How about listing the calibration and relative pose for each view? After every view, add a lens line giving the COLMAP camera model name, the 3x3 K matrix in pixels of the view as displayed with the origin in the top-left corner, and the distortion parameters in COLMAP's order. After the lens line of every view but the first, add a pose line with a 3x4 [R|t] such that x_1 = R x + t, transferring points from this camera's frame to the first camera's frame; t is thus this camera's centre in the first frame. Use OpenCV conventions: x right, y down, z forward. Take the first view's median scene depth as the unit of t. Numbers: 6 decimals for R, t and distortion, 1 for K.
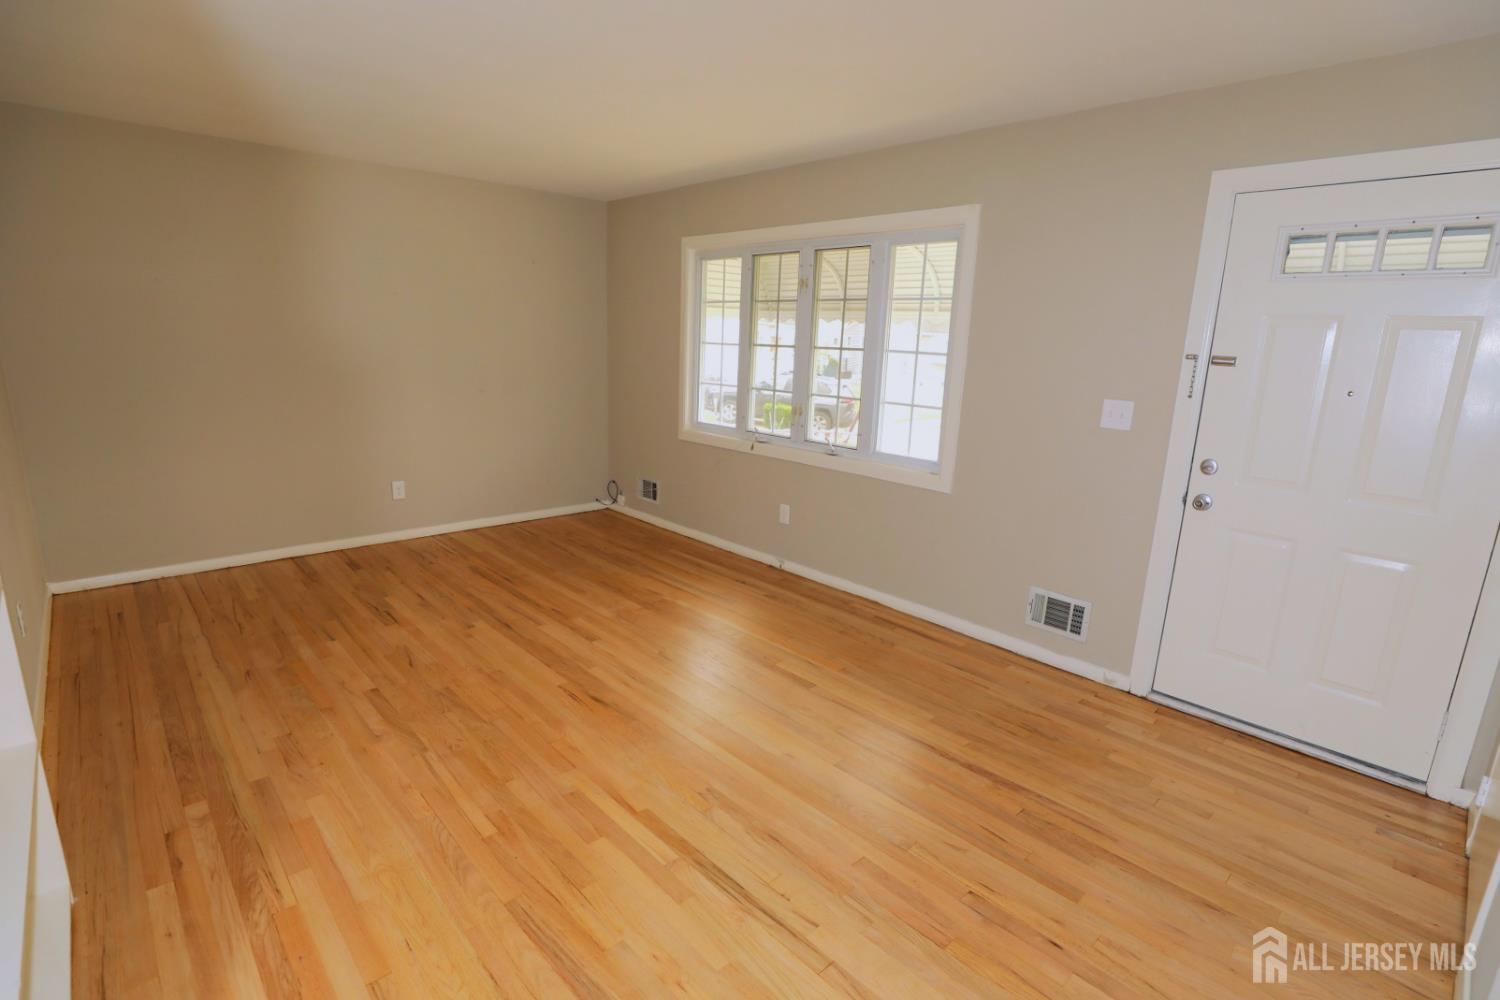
lens RADIAL K [[704.6, 0, 744.6], [0, 704.6, 506.9], [0, 0, 1]] dist [-0.033284, 0.001192]
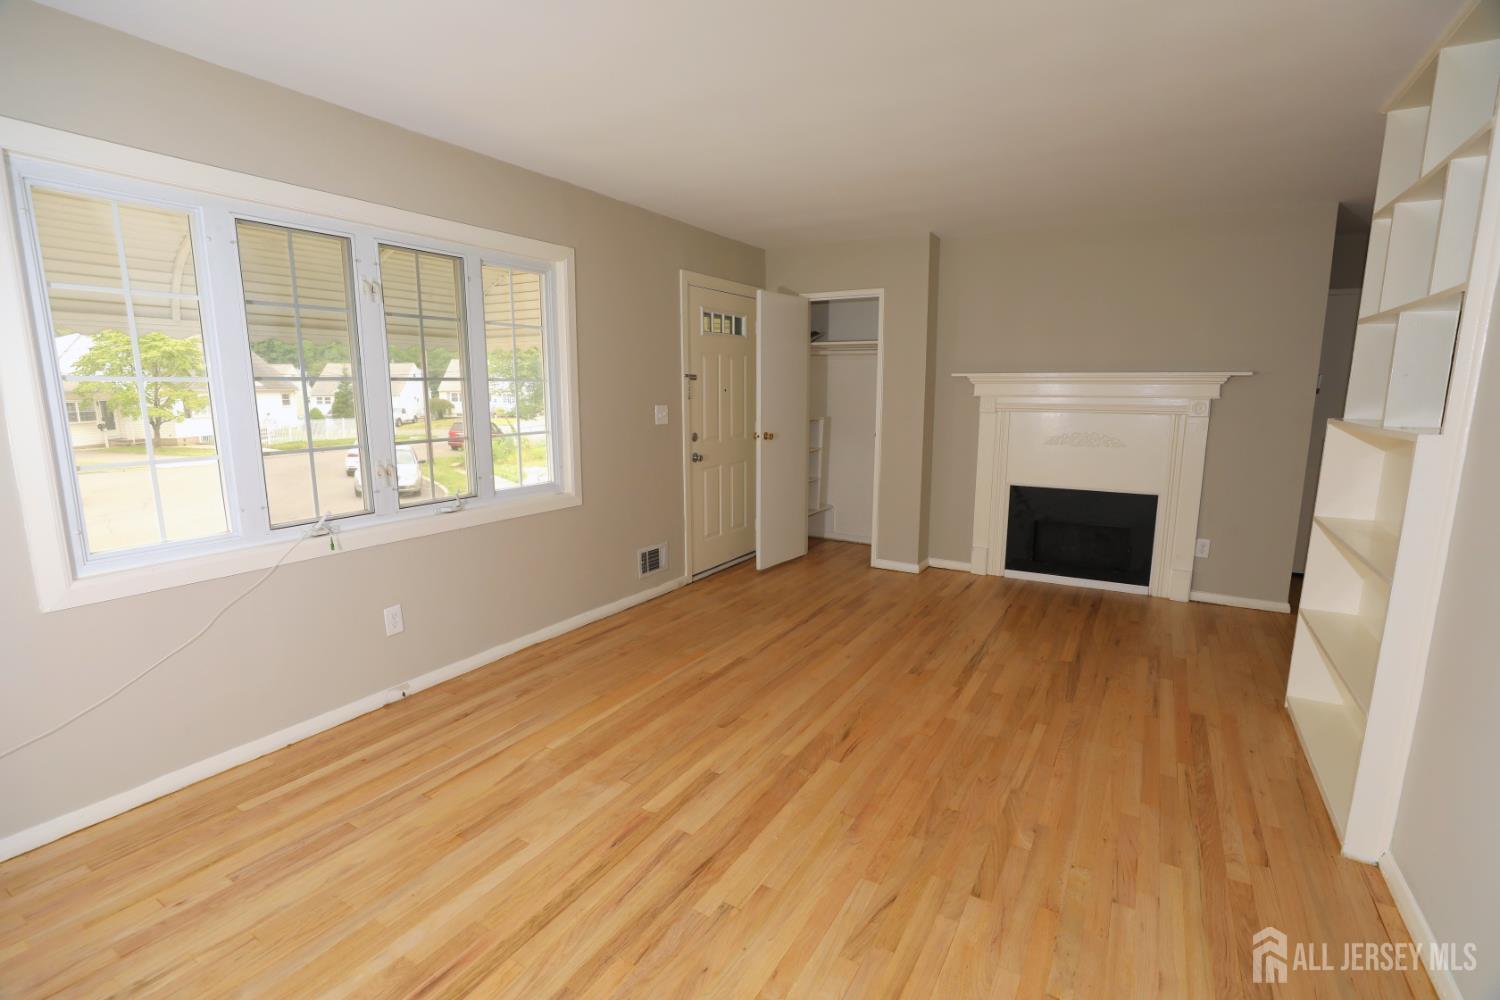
lens RADIAL K [[704.6, 0, 744.6], [0, 704.6, 506.9], [0, 0, 1]] dist [-0.033284, 0.001192]
pose [[-0.282936, -0.196444, 0.938806, -0.947176], [0.205140, 0.943758, 0.259305, -0.287459], [-0.936945, 0.265953, -0.226724, 1.165732]]
